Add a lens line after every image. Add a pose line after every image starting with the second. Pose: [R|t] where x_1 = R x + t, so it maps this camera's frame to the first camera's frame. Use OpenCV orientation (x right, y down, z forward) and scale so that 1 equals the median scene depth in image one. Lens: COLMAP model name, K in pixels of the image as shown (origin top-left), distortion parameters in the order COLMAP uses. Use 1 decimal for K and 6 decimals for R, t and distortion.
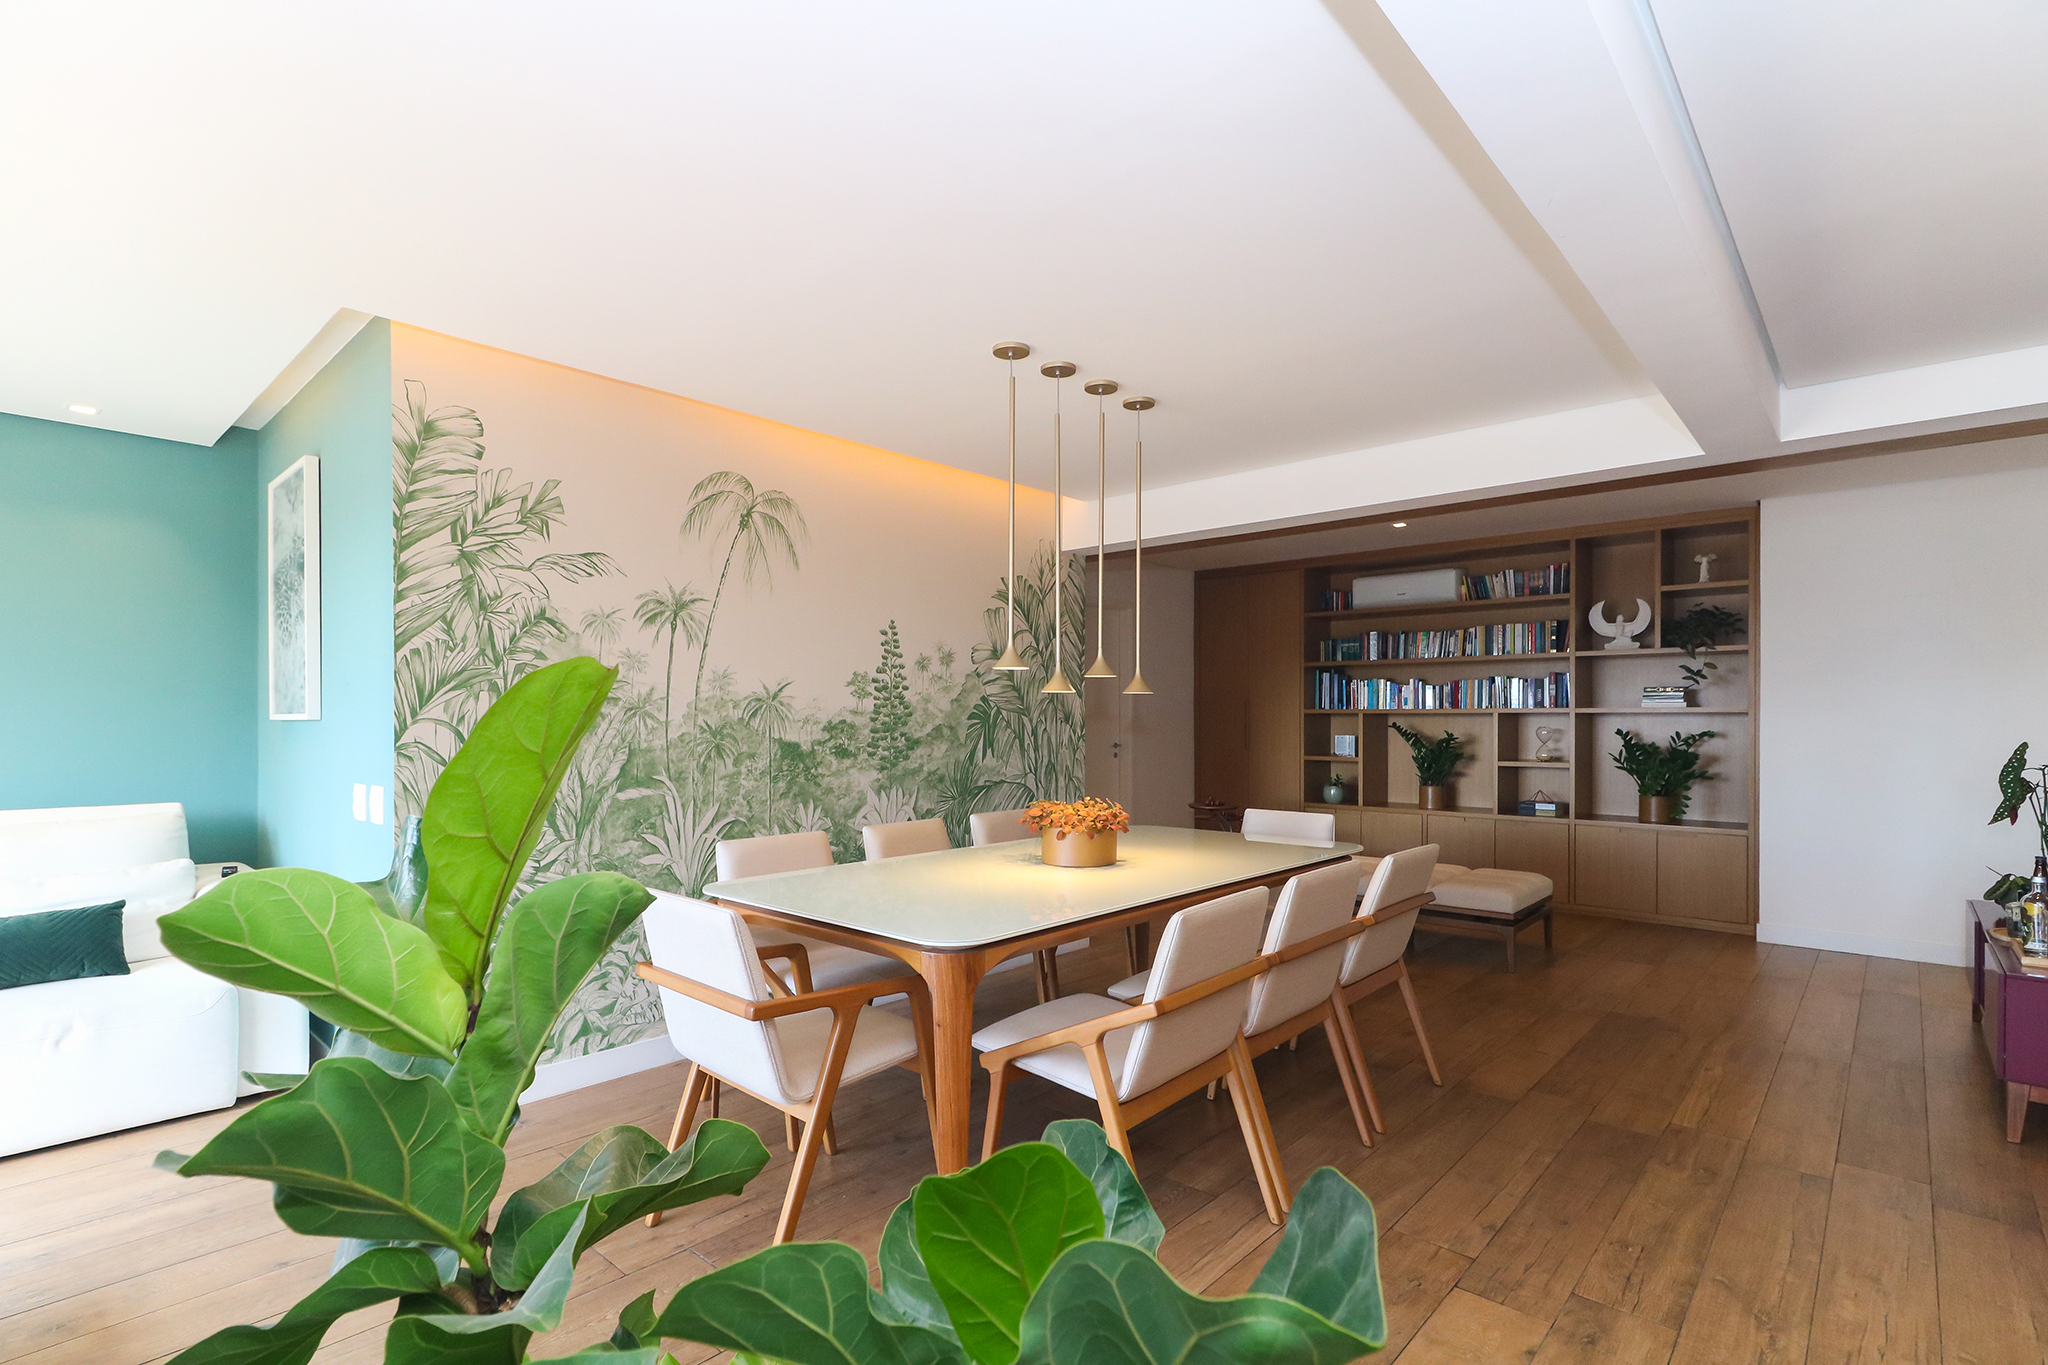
lens RADIAL K [[965.4, 0, 1030.6], [0, 965.4, 718.5], [0, 0, 1]] dist [-0.000657, -0.000547]
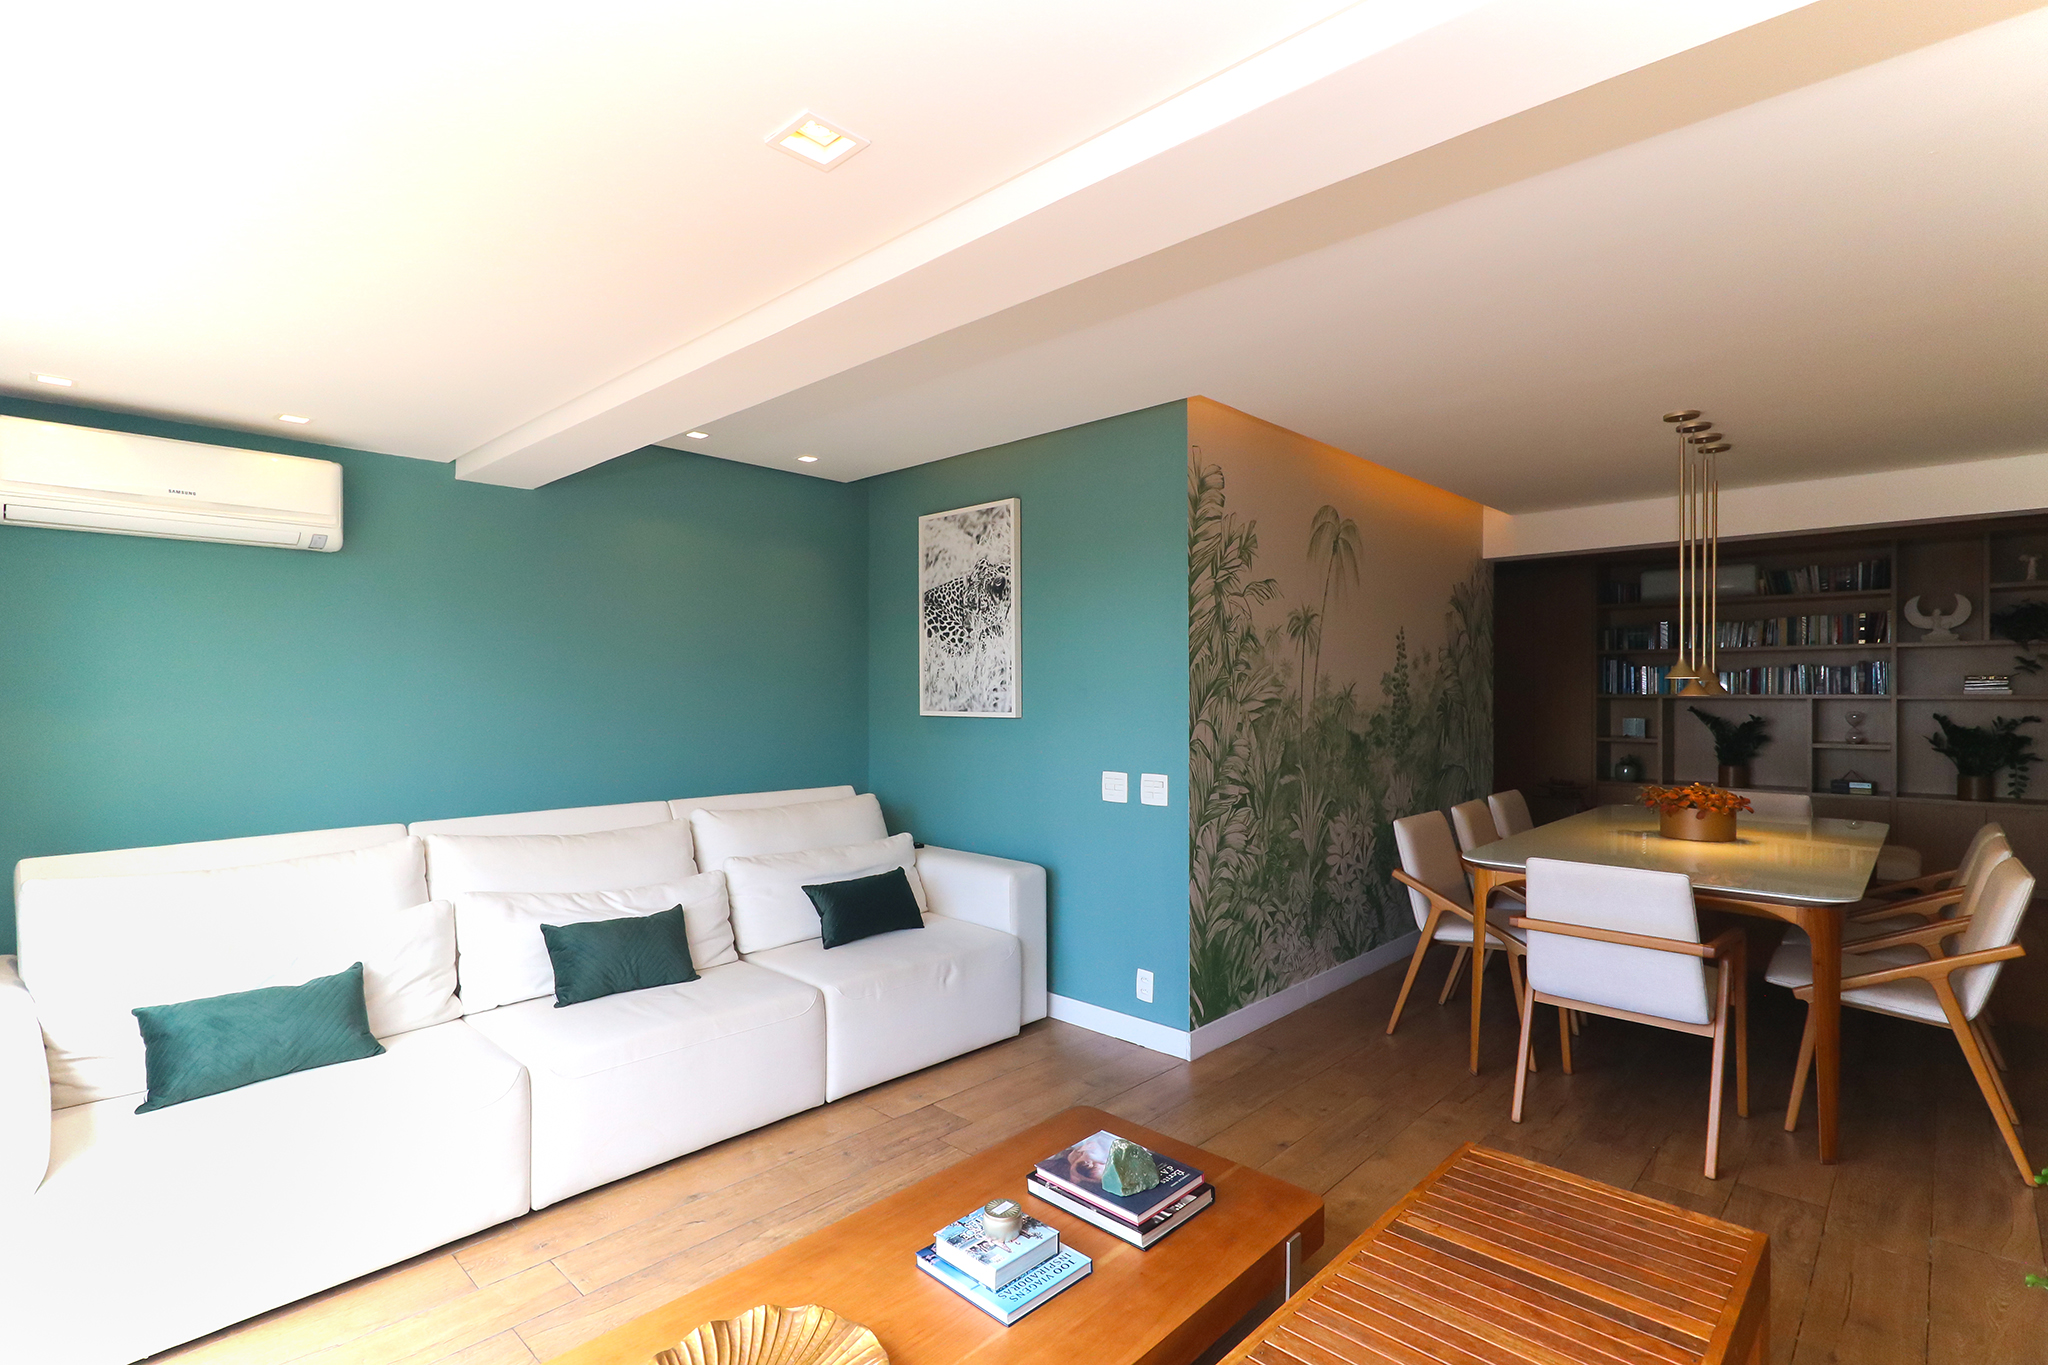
lens RADIAL K [[966.8, 0, 1030.1], [0, 966.8, 693.2], [0, 0, 1]] dist [-0.002917, -0.001634]
pose [[0.999601, -0.002874, -0.028097, -0.569766], [0.002921, 0.999994, 0.001646, -0.025940], [0.028093, -0.001727, 0.999604, -0.167682]]
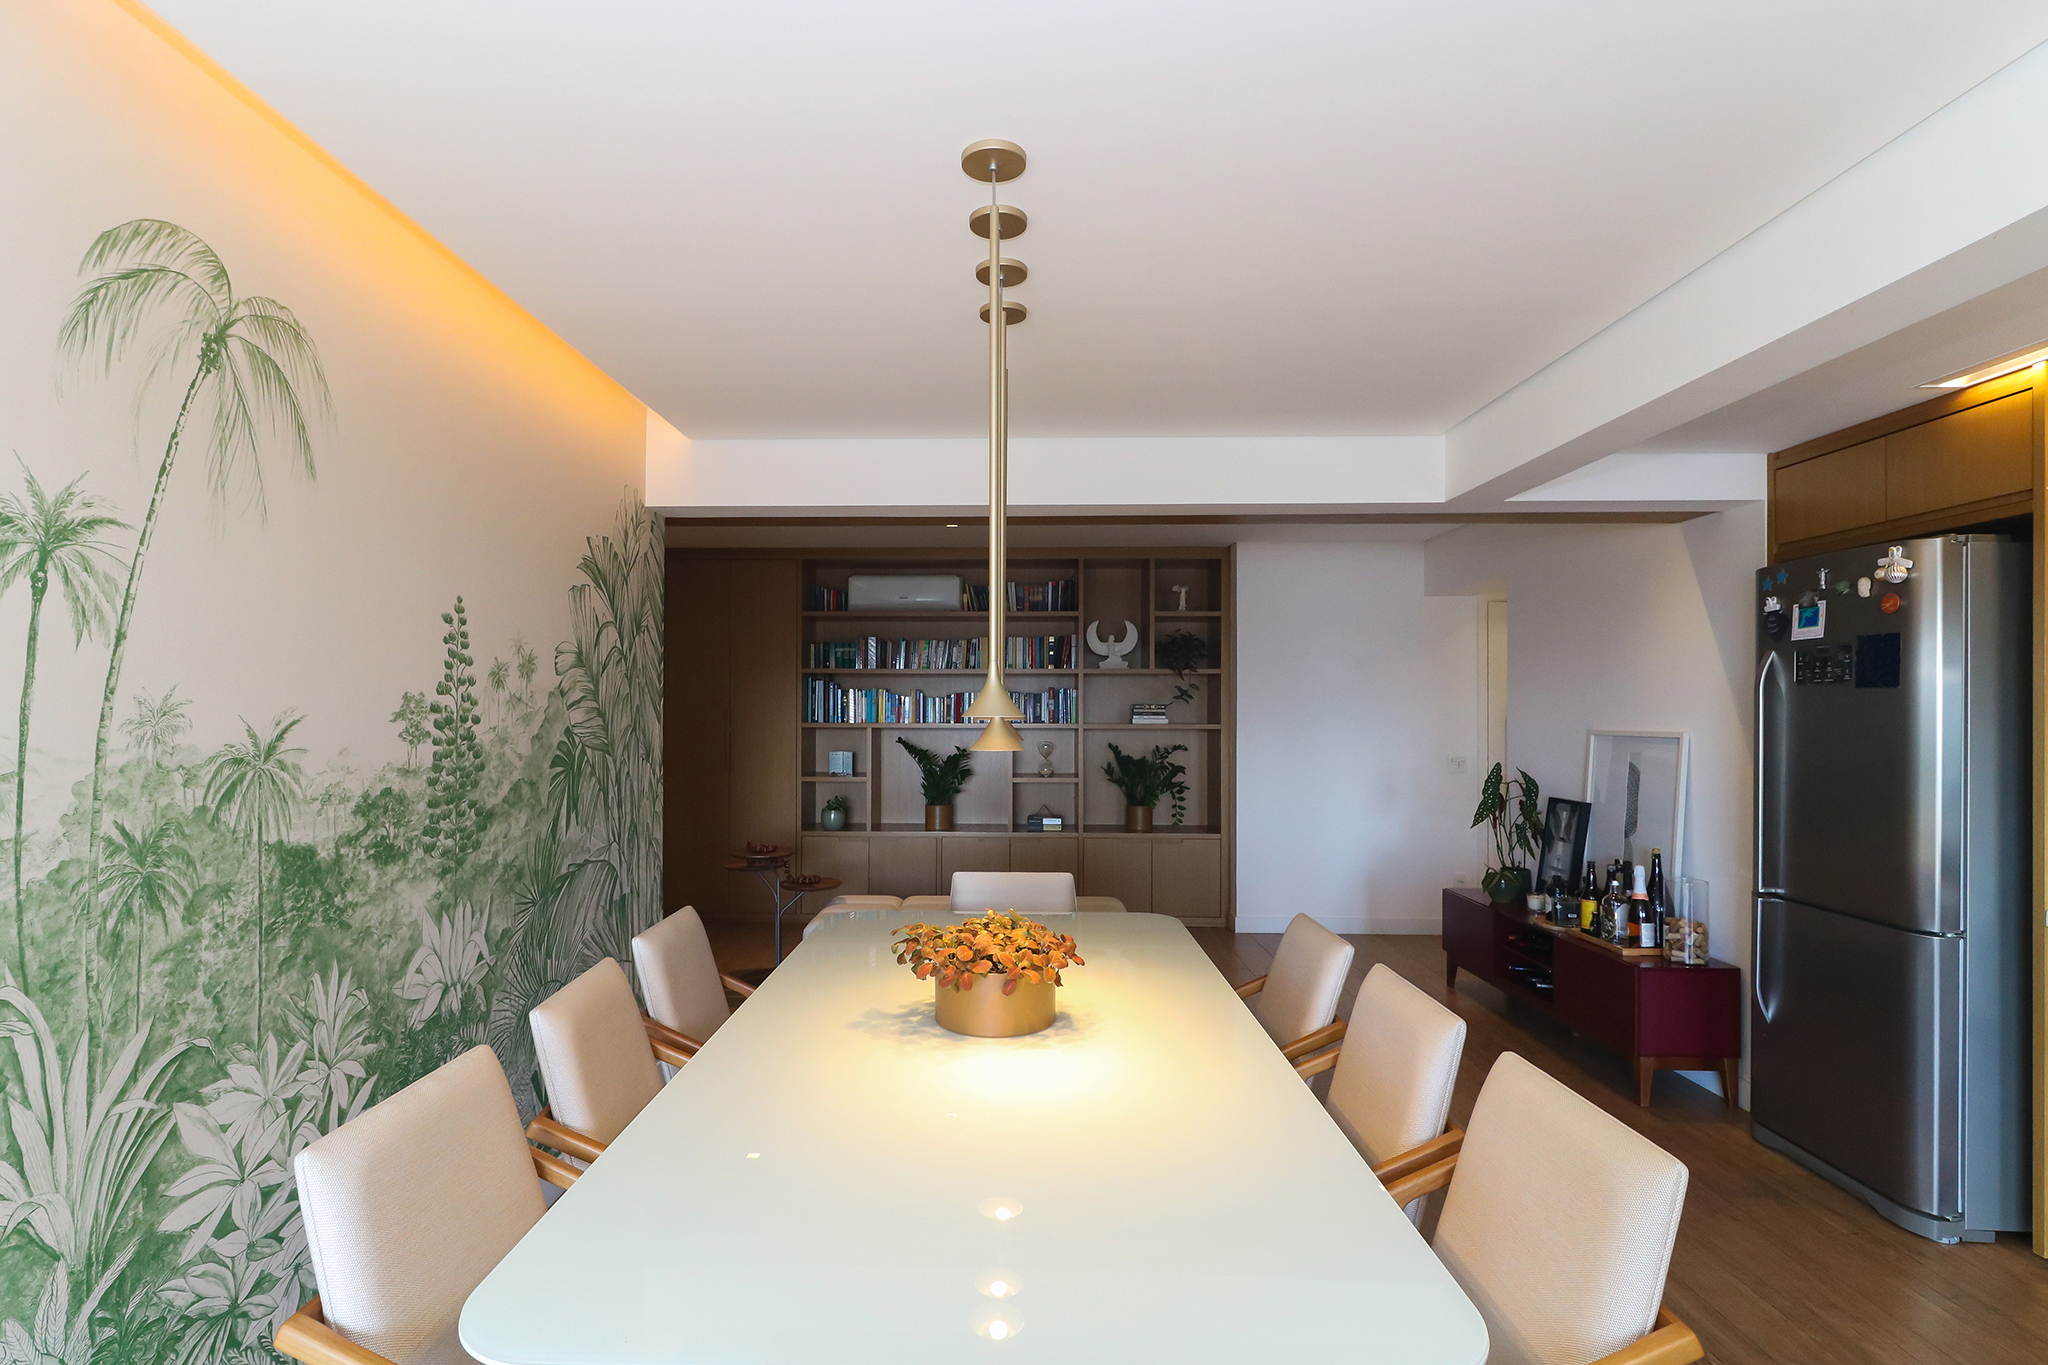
lens RADIAL K [[989.5, 0, 988.3], [0, 989.5, 703.2], [0, 0, 1]] dist [-0.003405, -0.001862]
pose [[0.764945, 0.004476, 0.644081, -0.281814], [-0.000837, 0.999982, -0.005956, -0.039766], [-0.644096, 0.004017, 0.764935, 0.392429]]
